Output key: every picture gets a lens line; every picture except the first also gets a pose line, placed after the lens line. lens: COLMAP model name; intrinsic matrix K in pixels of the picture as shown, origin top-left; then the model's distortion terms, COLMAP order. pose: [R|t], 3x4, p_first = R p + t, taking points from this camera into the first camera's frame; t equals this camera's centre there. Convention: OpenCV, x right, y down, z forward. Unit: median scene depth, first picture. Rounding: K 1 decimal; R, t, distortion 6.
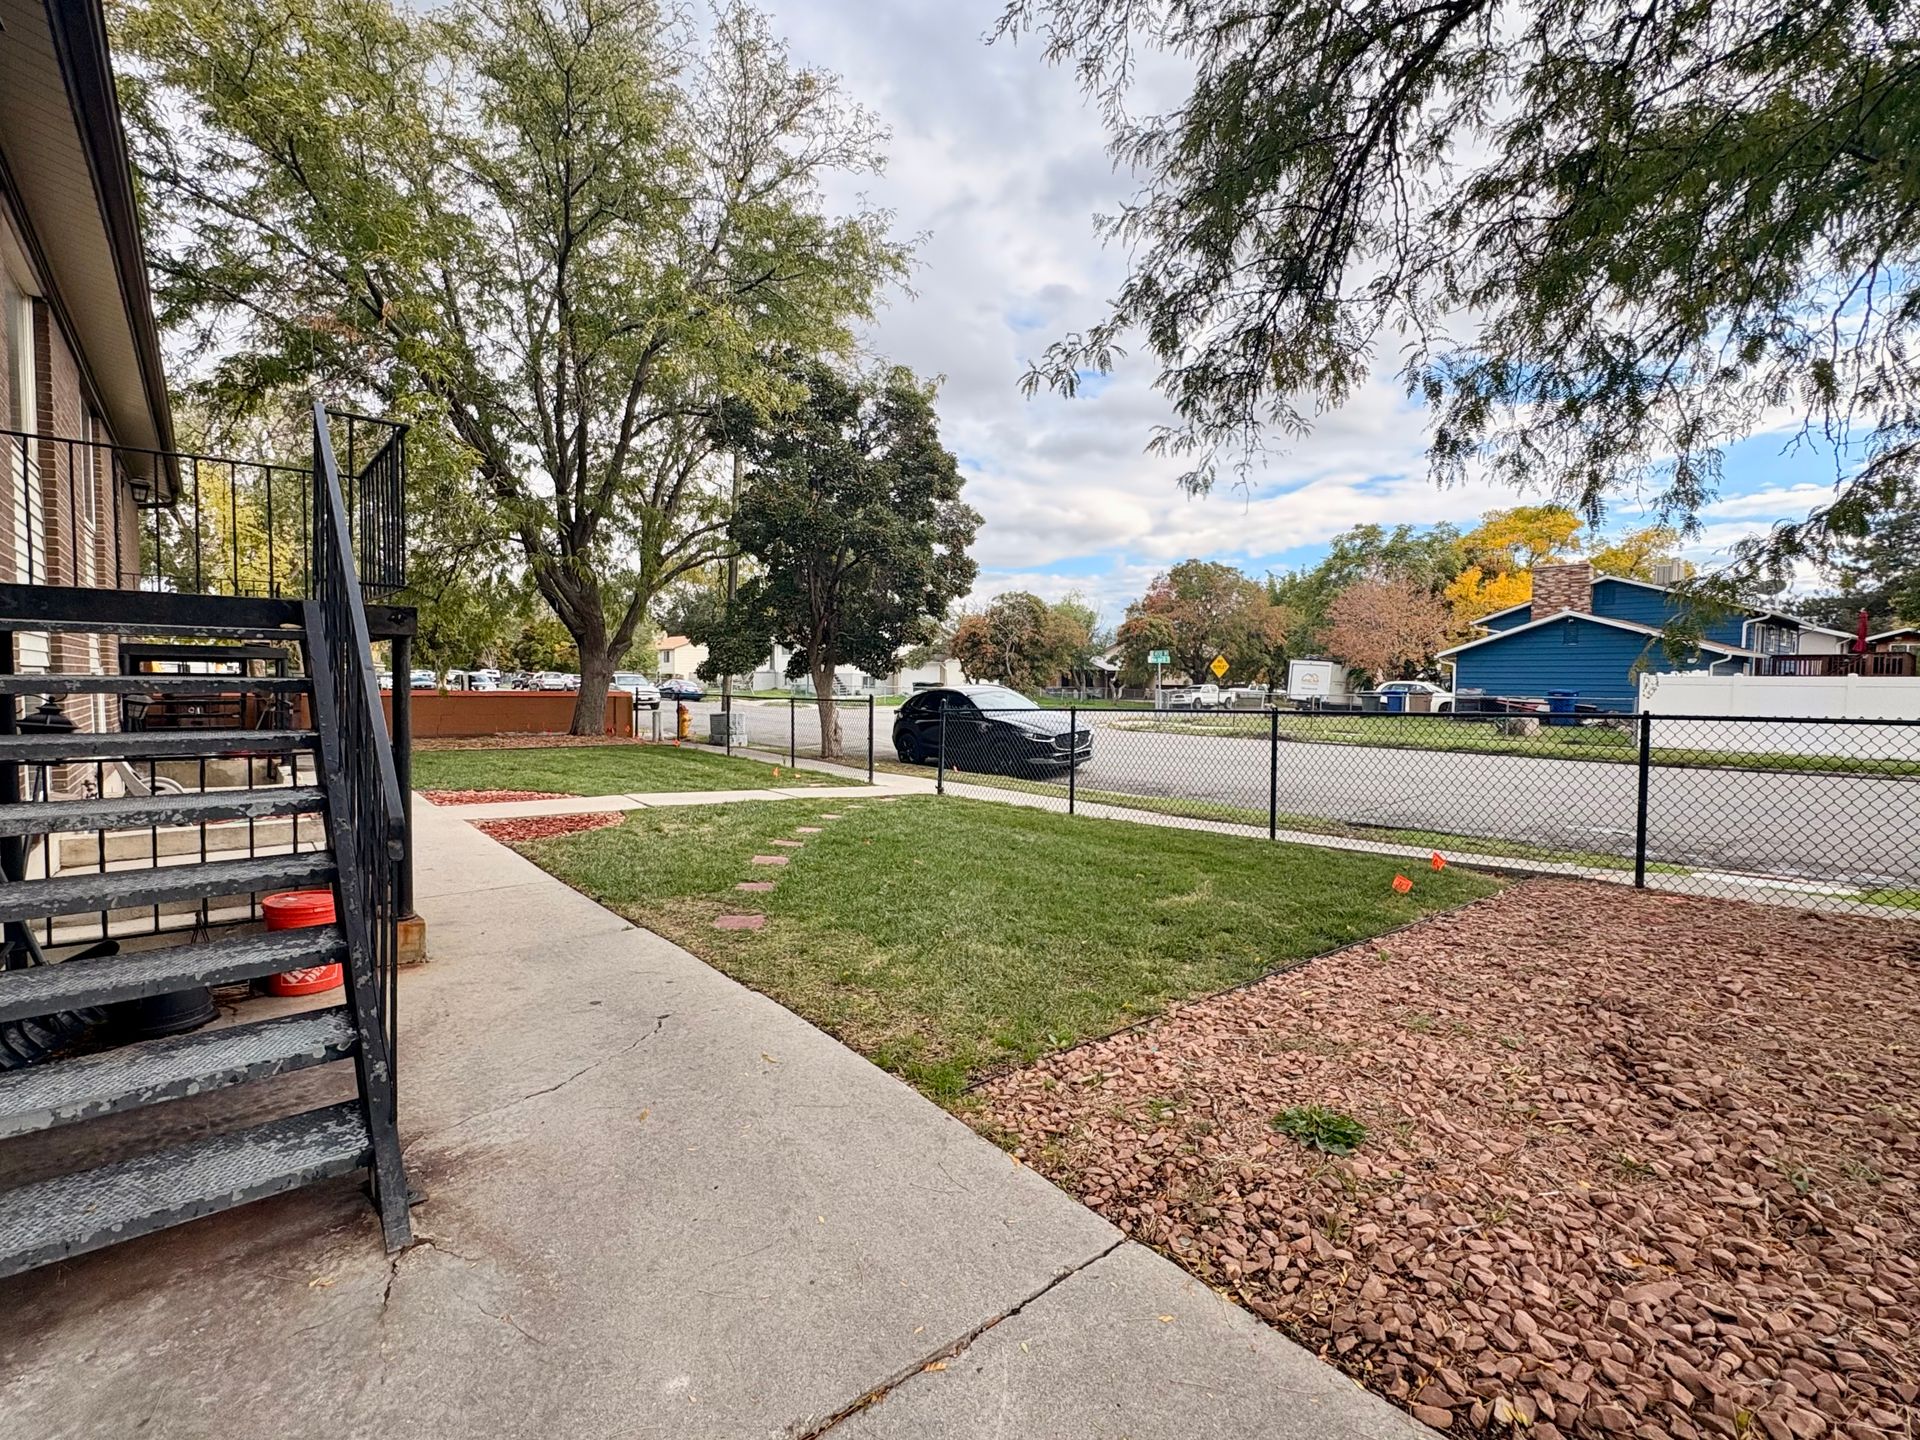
lens RADIAL K [[873.4, 0, 960.0], [0, 873.4, 720.0], [0, 0, 1]] dist [0.001231, 0.000315]
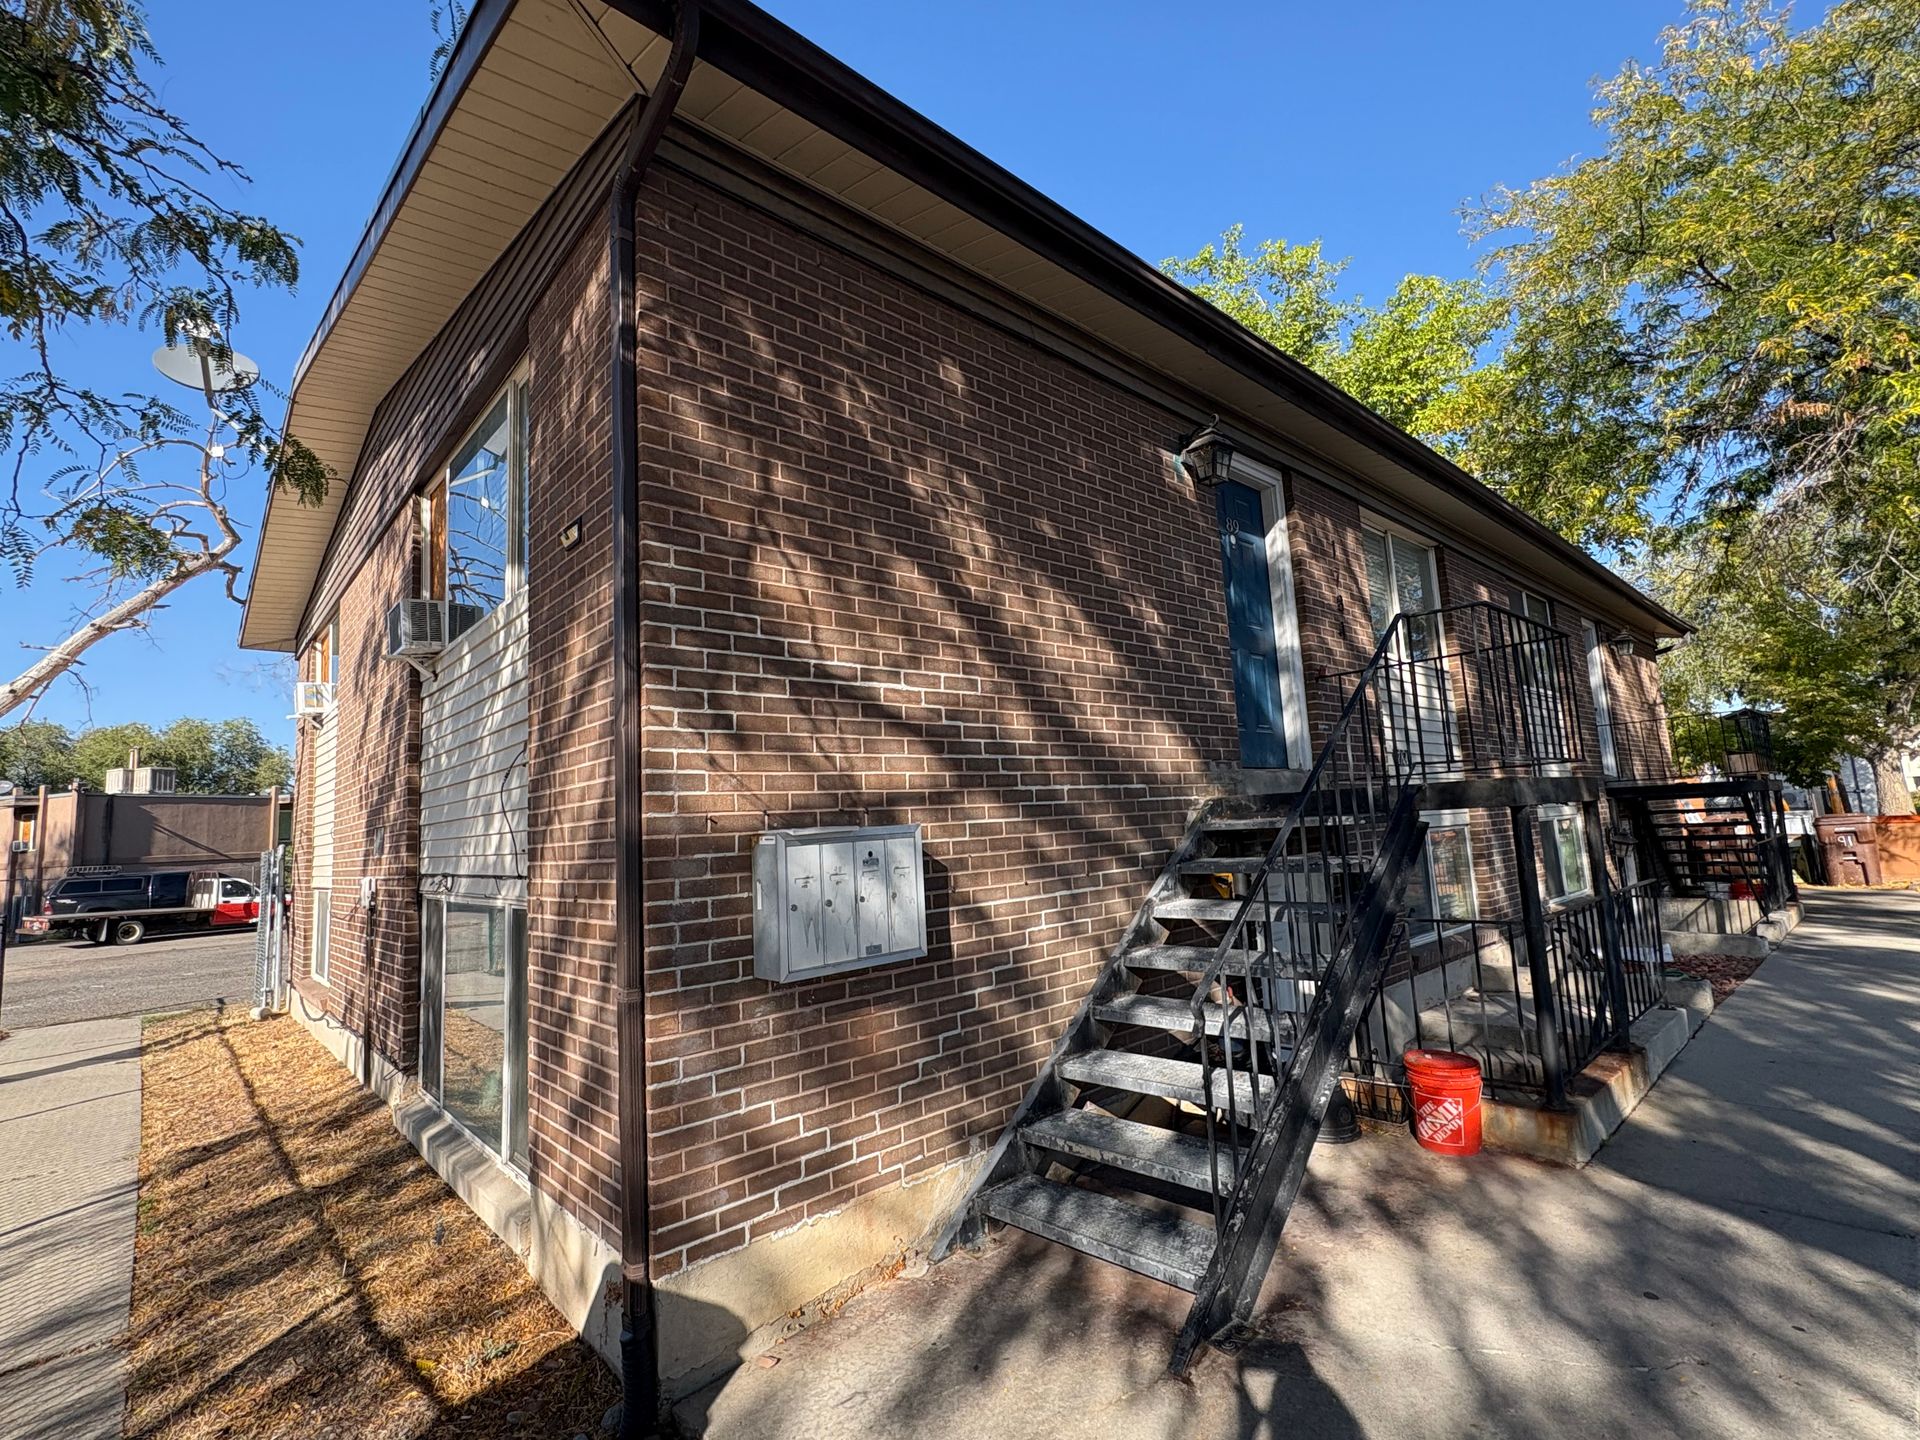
lens RADIAL K [[890.9, 0, 961.4], [0, 890.9, 723.6], [0, 0, 1]] dist [0.001839, -0.000454]
pose [[0.036450, -0.134838, -0.990197, 0.078692], [0.008830, 0.990860, -0.134603, -0.013331], [0.999296, -0.003837, 0.037308, 0.080579]]
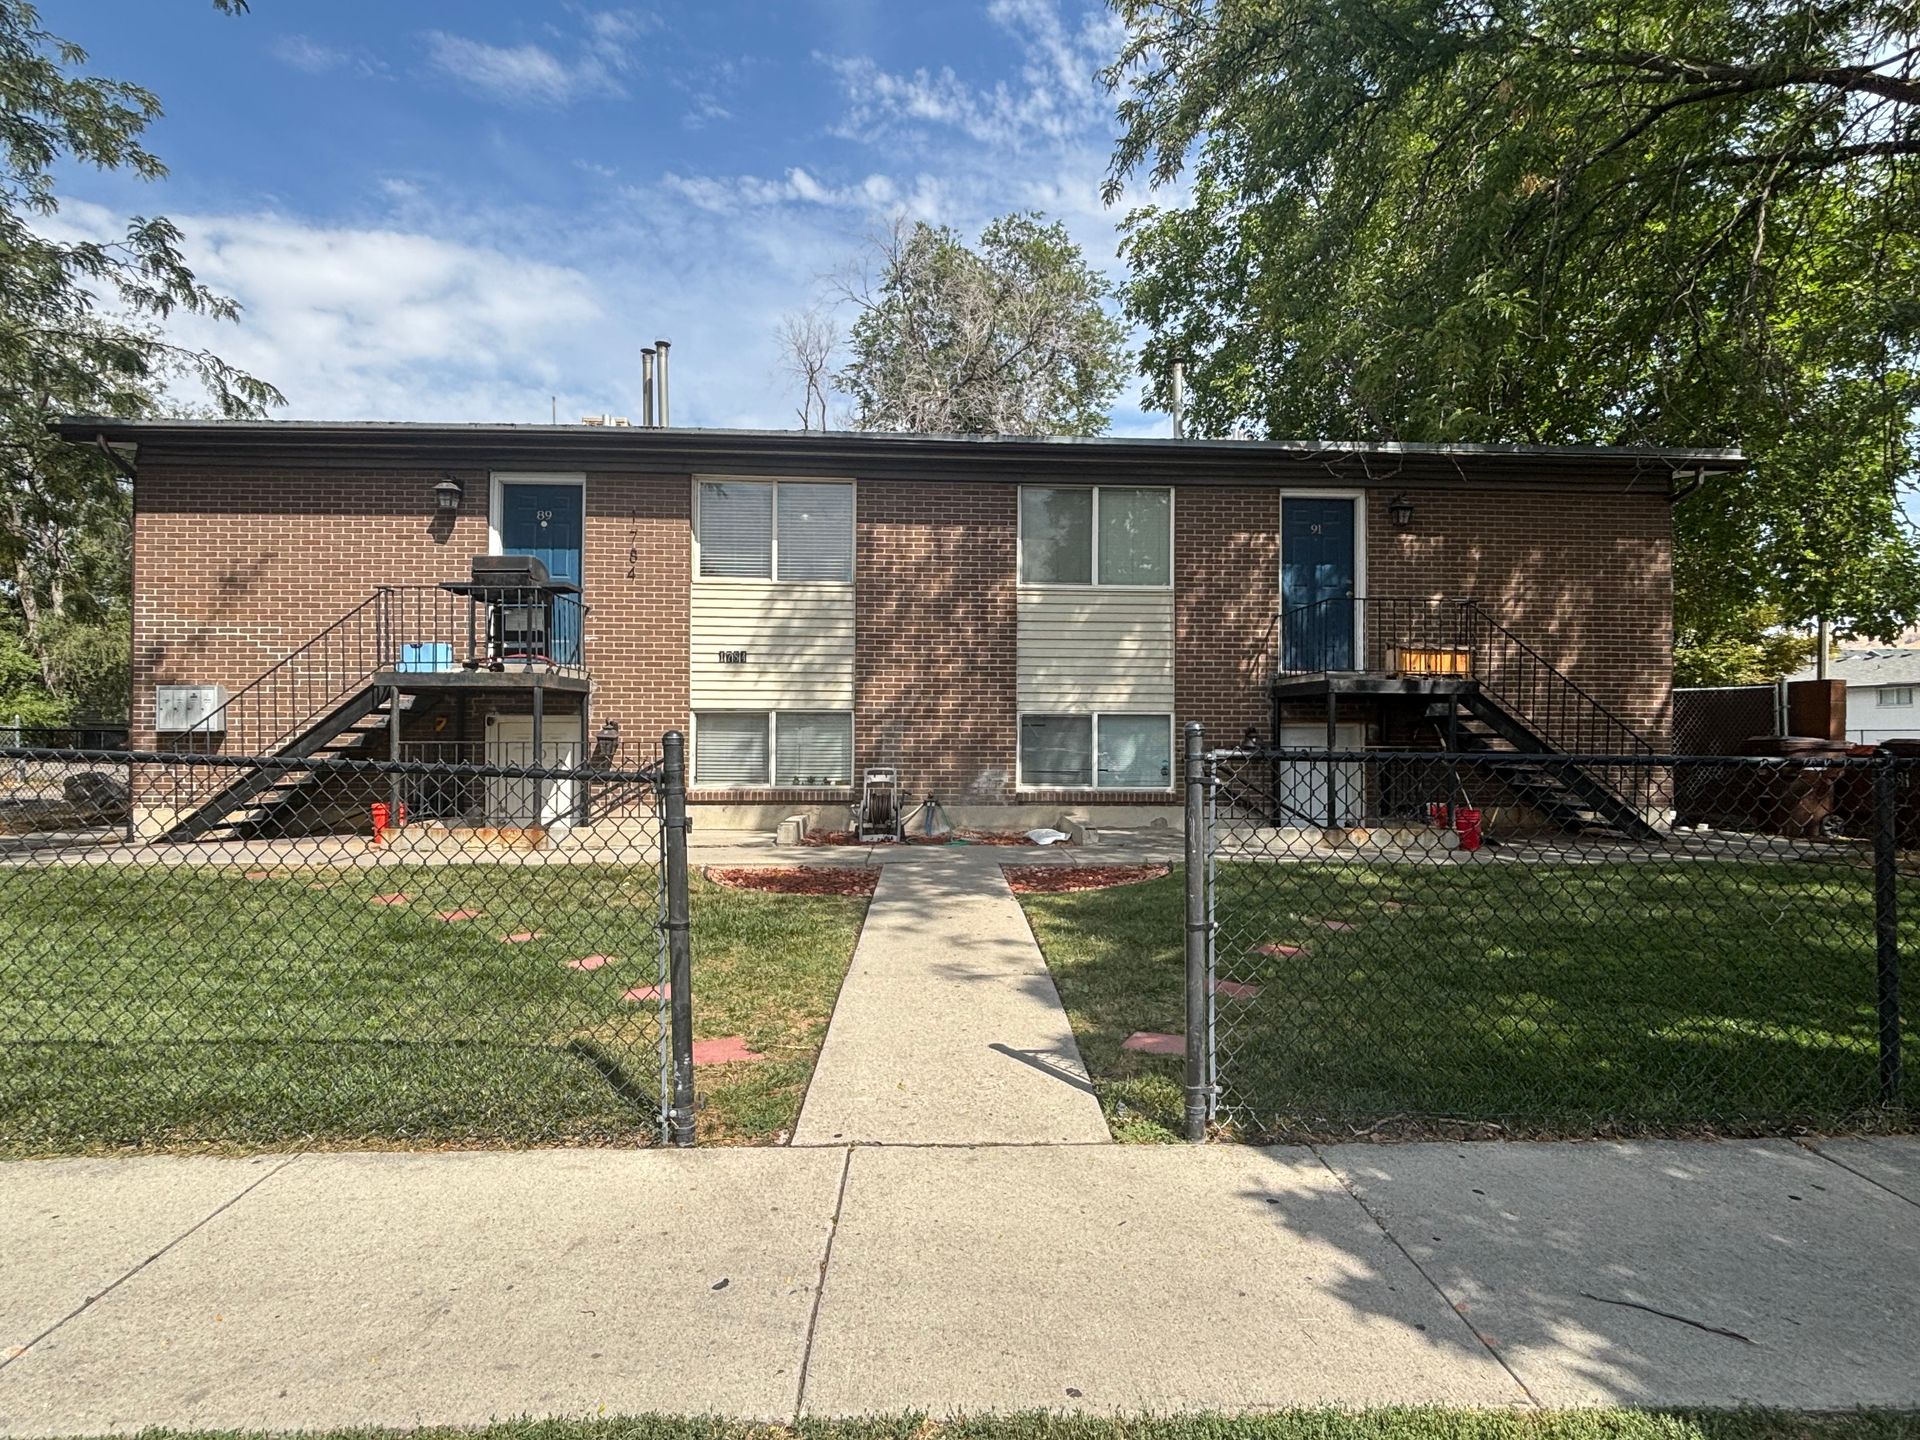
lens RADIAL K [[1008.9, 0, 968.5], [0, 1008.9, 729.4], [0, 0, 1]] dist [0.002455, -0.012081]
pose [[-0.600889, -0.017271, -0.799146, 0.098203], [-0.047503, 0.998771, 0.014133, -0.020961], [0.797920, 0.046454, -0.600971, 0.789753]]
